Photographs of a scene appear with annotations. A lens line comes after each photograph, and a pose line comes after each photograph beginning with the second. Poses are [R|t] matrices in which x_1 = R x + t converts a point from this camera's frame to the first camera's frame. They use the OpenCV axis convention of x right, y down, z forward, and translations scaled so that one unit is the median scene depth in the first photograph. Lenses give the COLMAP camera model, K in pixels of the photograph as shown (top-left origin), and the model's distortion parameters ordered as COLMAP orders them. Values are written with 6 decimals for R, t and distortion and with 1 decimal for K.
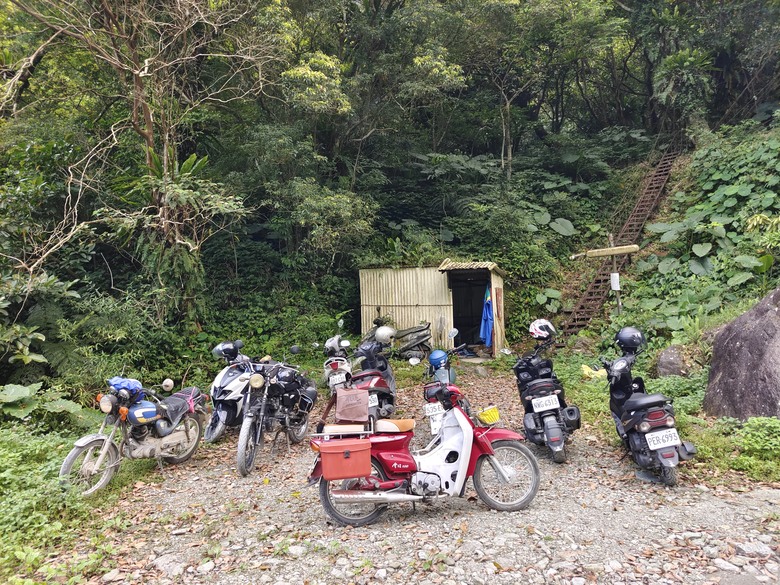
lens RADIAL K [[588.7, 0, 390.2], [0, 588.7, 282.9], [0, 0, 1]] dist [0.086818, -0.183821]
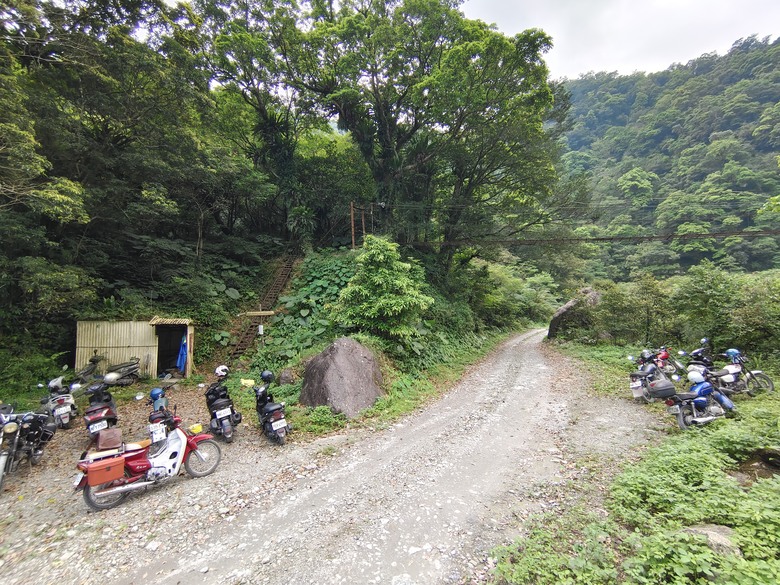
lens RADIAL K [[359.6, 0, 390.0], [0, 359.6, 292.5], [0, 0, 1]] dist [0.022582, -0.010198]
pose [[0.759544, 0.063945, 0.647305, -0.086080], [-0.034029, 0.997700, -0.058630, -0.102486], [-0.649565, 0.022505, 0.759973, -0.197752]]
